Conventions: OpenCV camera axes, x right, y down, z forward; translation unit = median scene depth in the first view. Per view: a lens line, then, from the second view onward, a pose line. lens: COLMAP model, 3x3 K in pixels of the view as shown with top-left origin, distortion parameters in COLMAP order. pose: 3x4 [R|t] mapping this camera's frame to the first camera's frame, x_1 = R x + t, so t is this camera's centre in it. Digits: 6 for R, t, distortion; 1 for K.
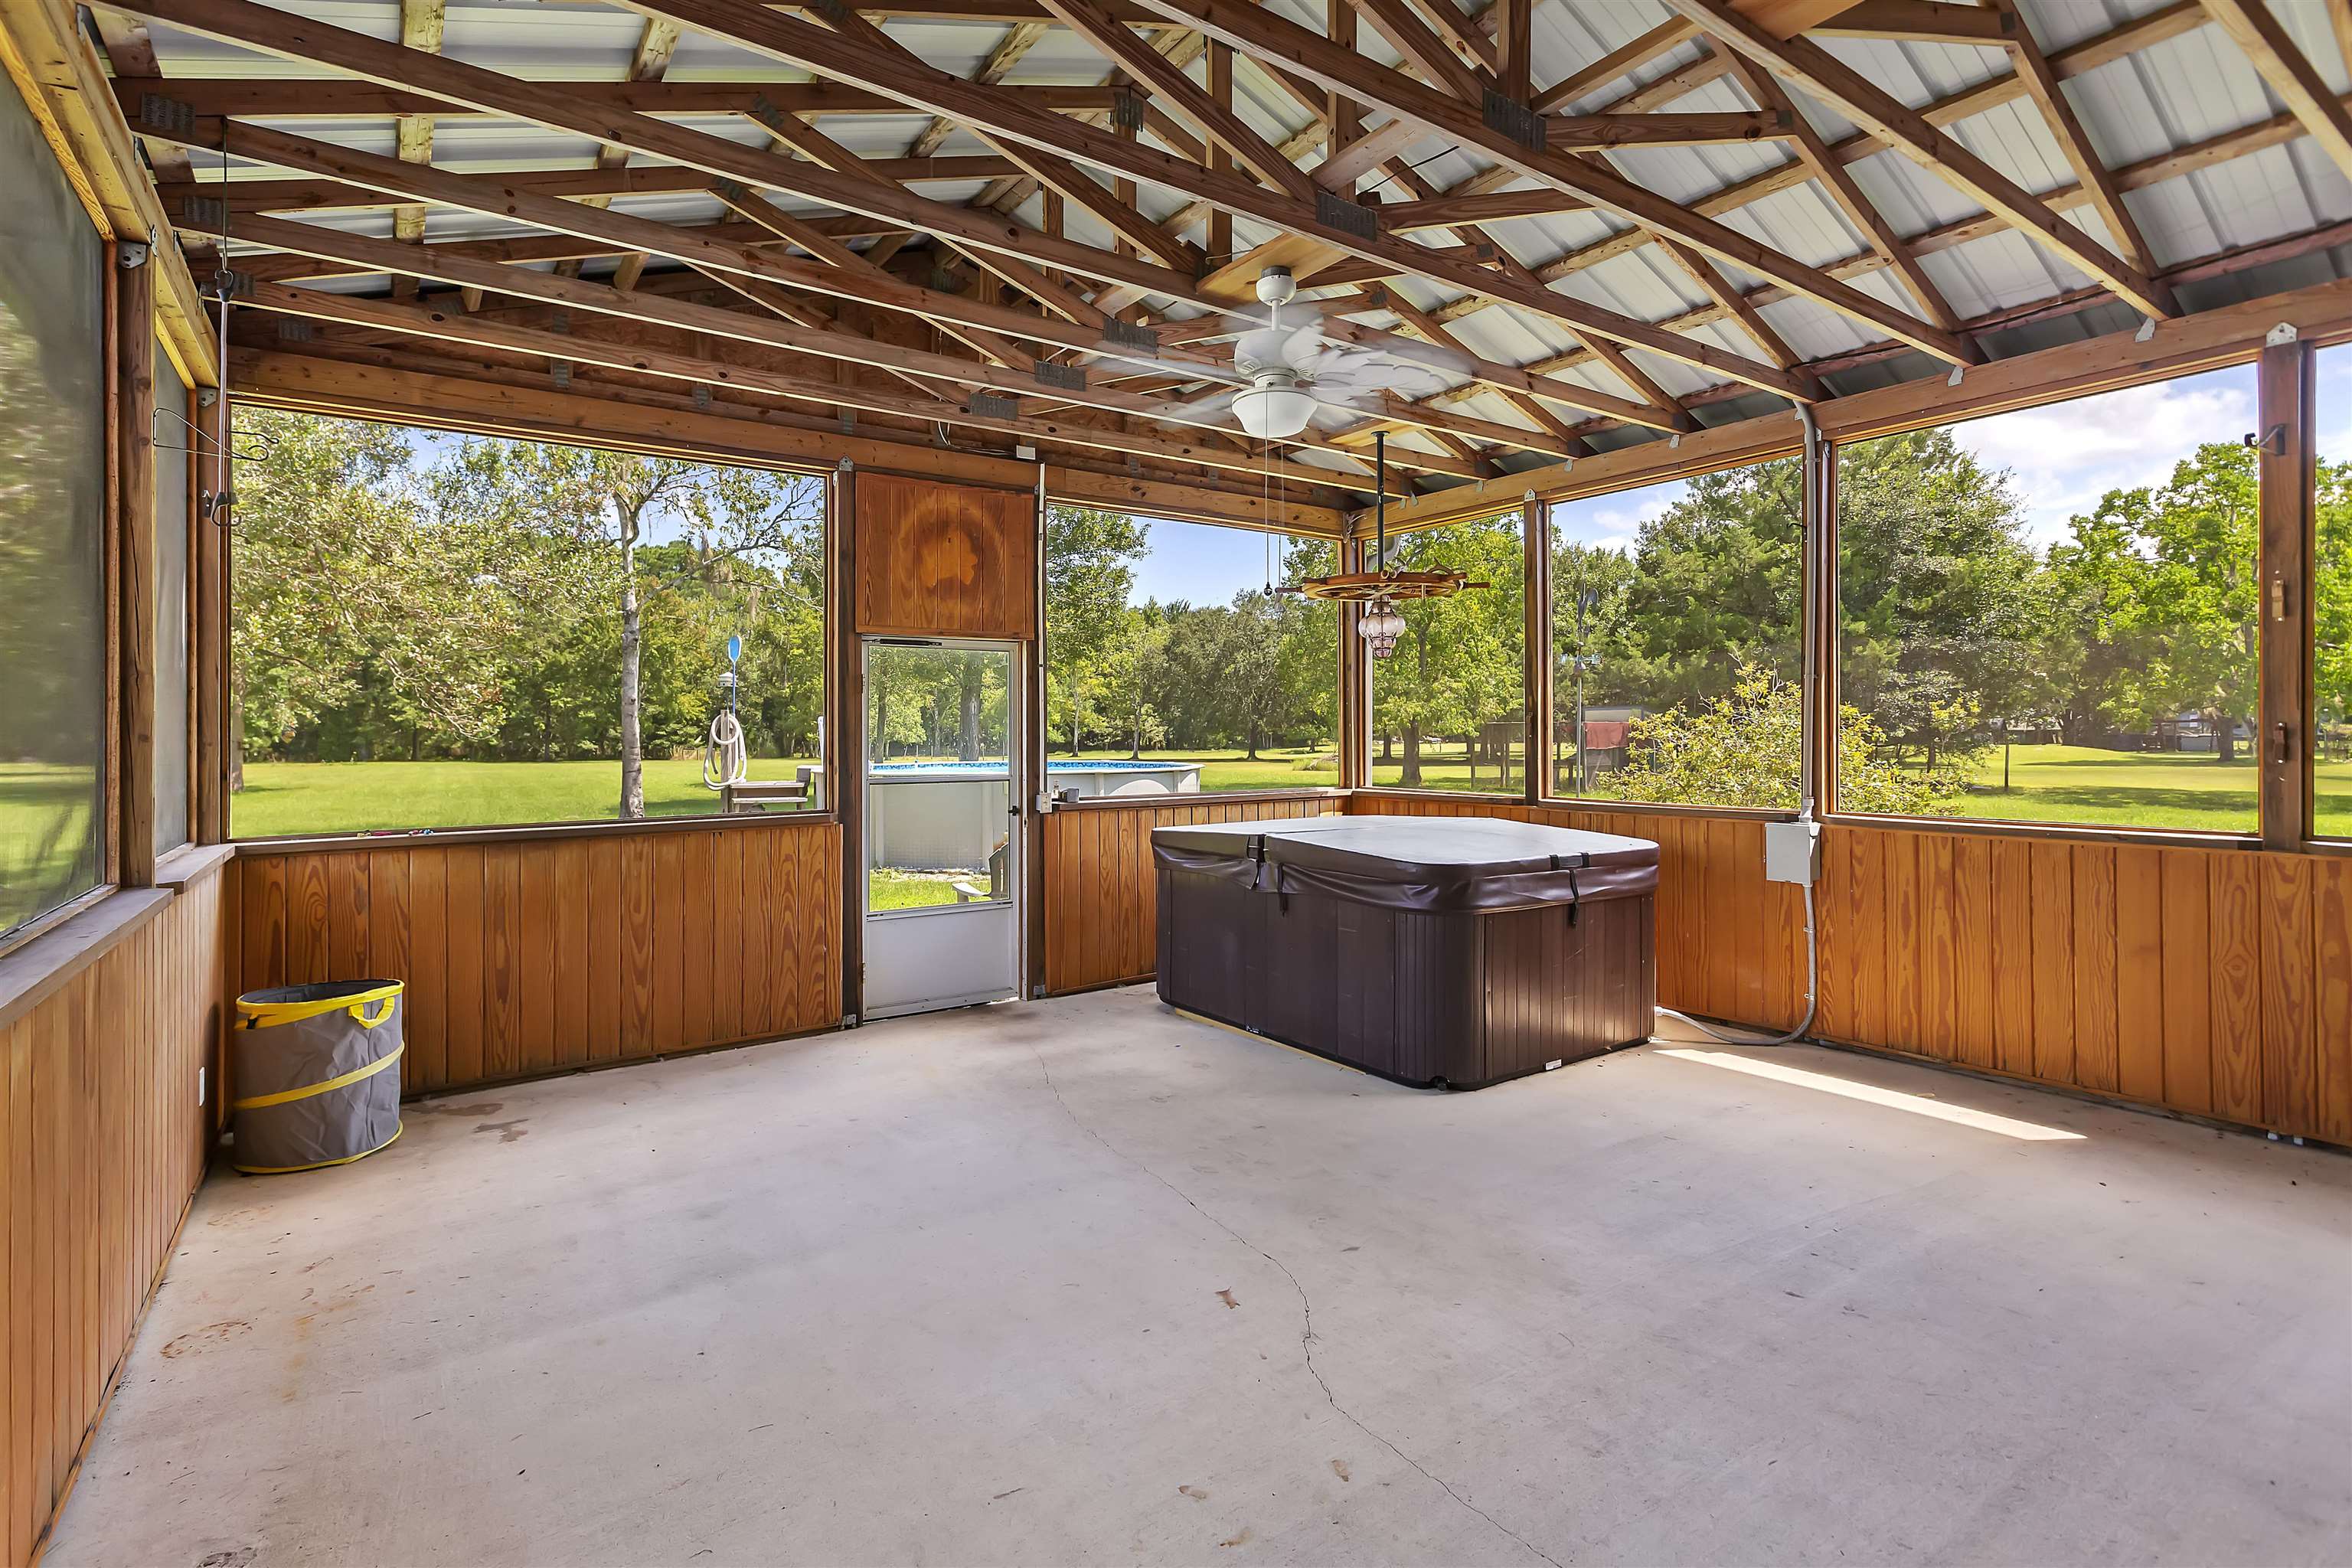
lens RADIAL K [[1088.0, 0, 1119.4], [0, 1088.0, 722.4], [0, 0, 1]] dist [-0.002805, 0.000273]
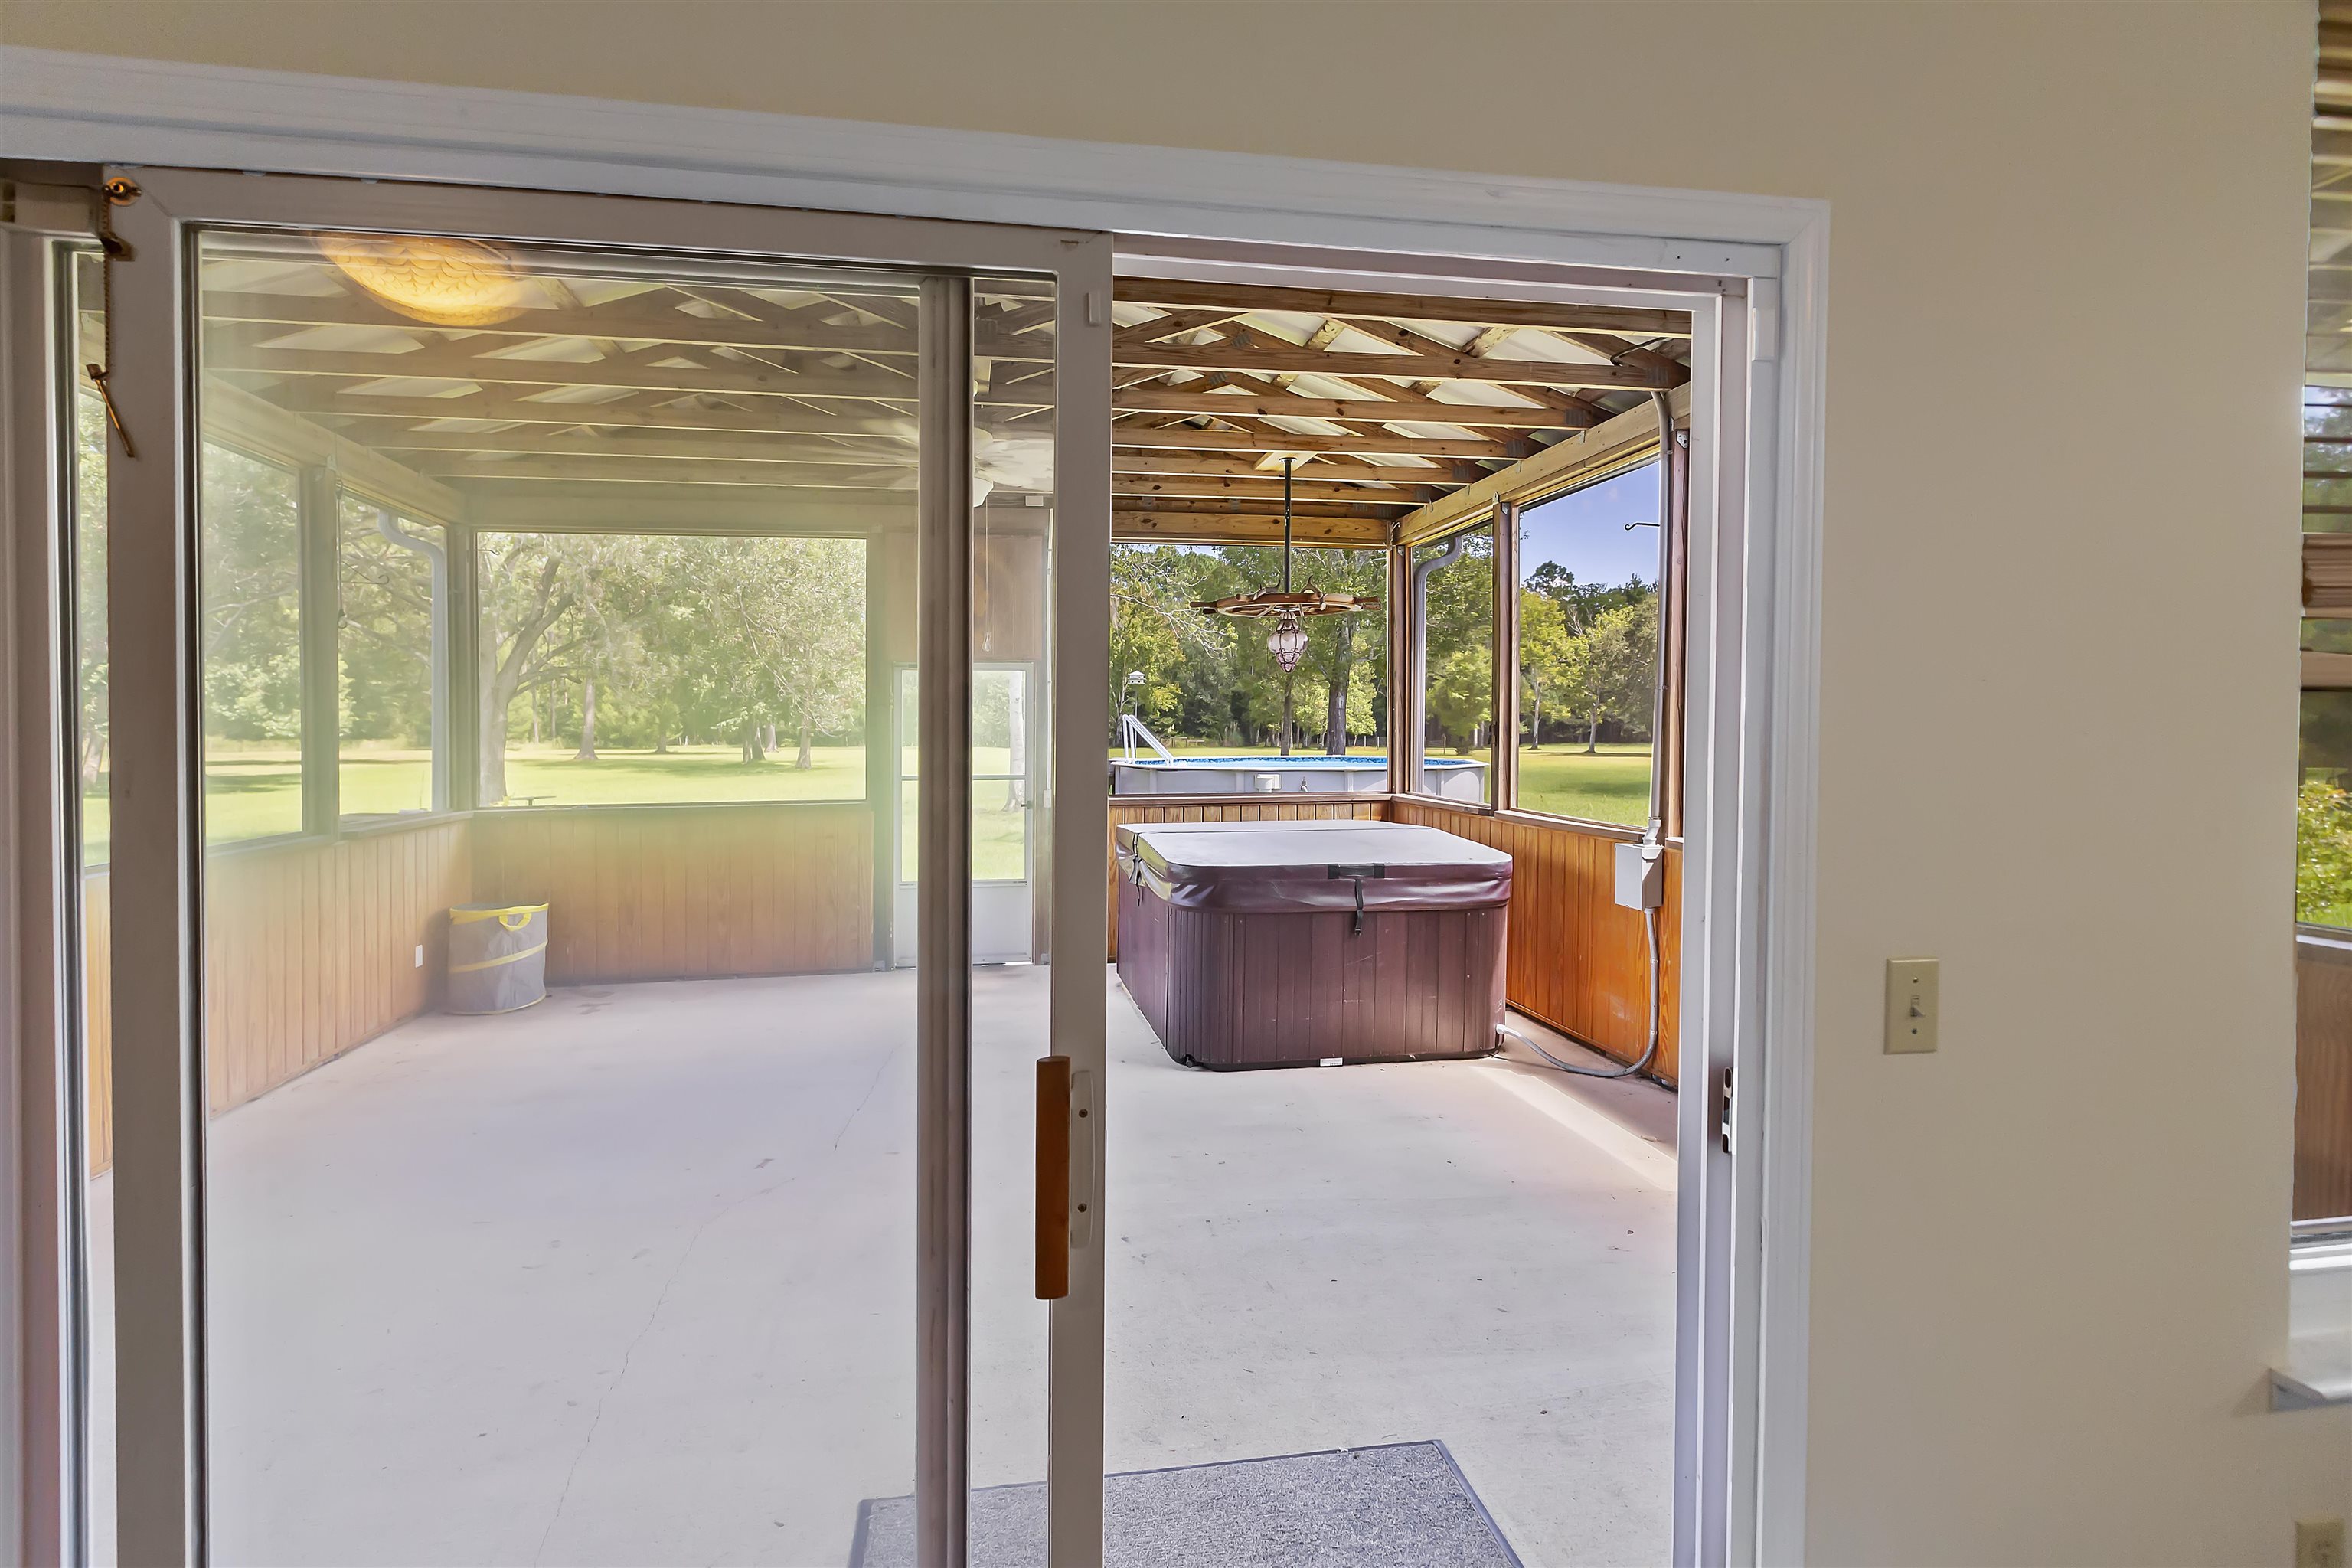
lens RADIAL K [[1082.3, 0, 1124.6], [0, 1082.3, 726.3], [0, 0, 1]] dist [0.003921, 0.000089]
pose [[0.907655, 0.001544, -0.419715, 0.612493], [0.003879, 0.999920, 0.012066, -0.022308], [0.419700, -0.012580, 0.907576, -0.030602]]
